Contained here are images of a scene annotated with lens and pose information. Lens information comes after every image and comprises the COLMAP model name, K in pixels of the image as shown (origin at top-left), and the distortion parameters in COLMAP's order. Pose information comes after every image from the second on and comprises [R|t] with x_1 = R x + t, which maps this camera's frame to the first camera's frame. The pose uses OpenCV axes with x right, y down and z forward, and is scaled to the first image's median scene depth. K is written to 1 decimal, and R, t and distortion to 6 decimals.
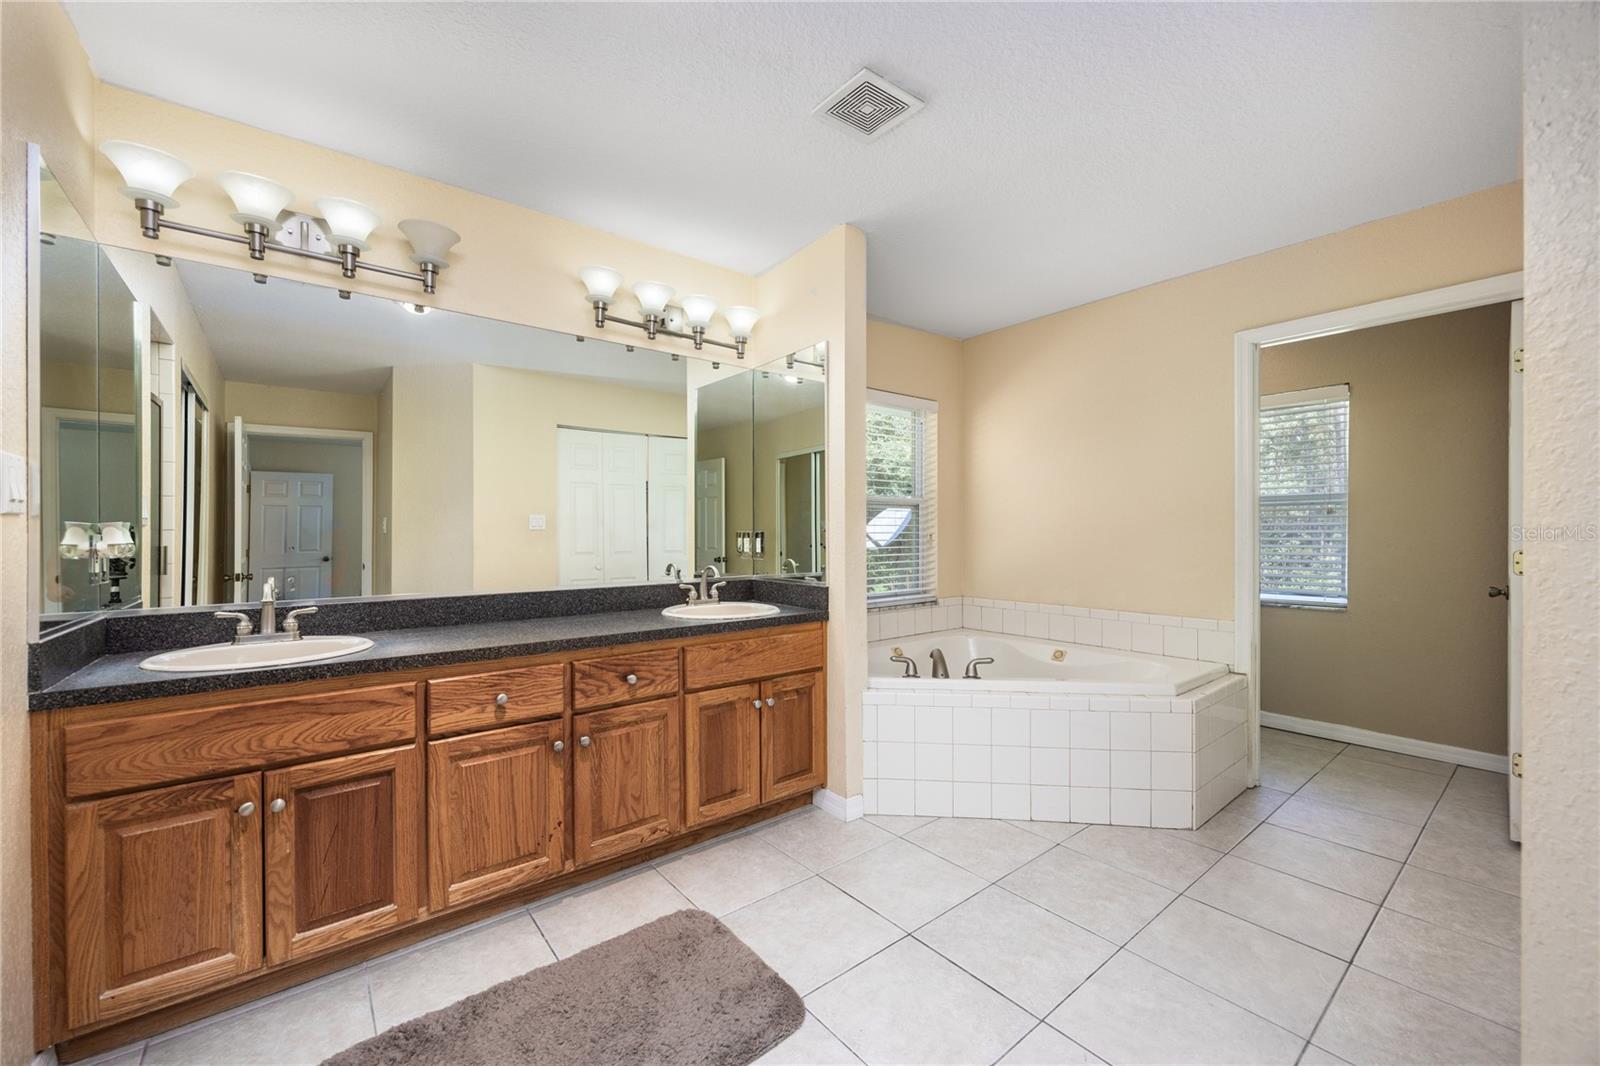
lens RADIAL K [[615.7, 0, 796.2], [0, 615.7, 532.6], [0, 0, 1]] dist [0.000605, -0.000230]
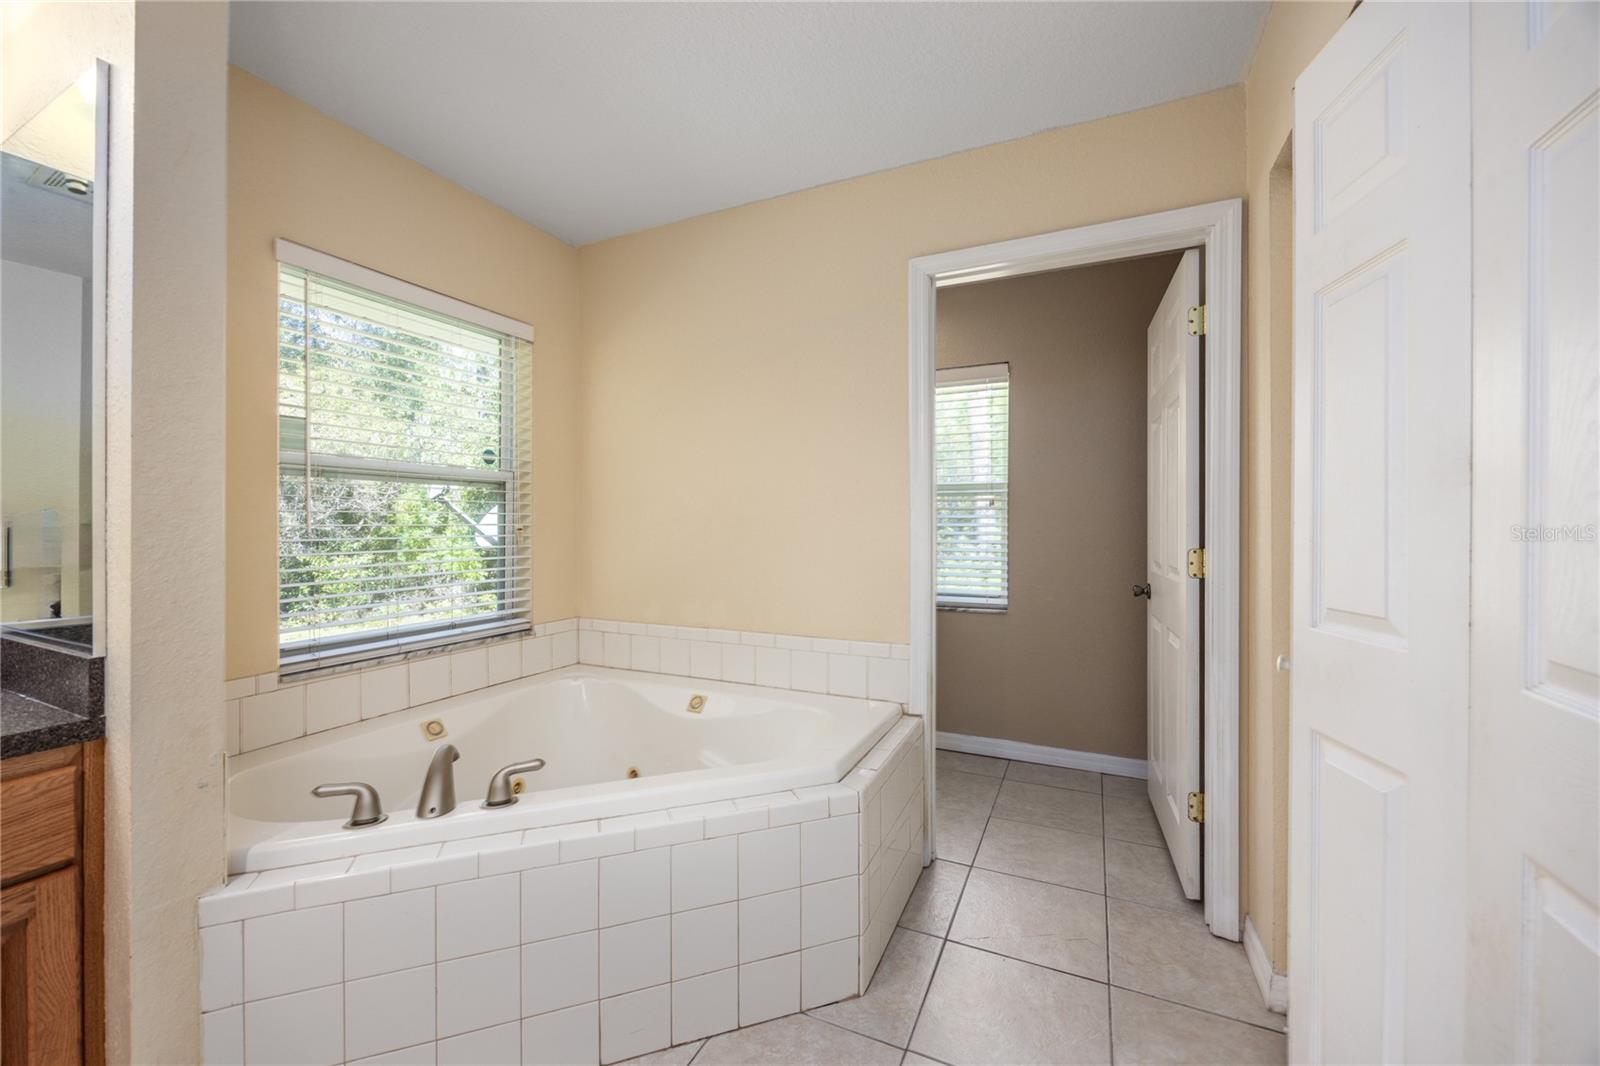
lens RADIAL K [[615.7, 0, 796.6], [0, 615.7, 526.8], [0, 0, 1]] dist [0.000605, -0.000230]
pose [[0.895696, 0.000816, 0.444665, 0.294475], [-0.001864, 0.999996, 0.001919, 0.000478], [-0.444662, -0.002547, 0.895695, 0.448707]]
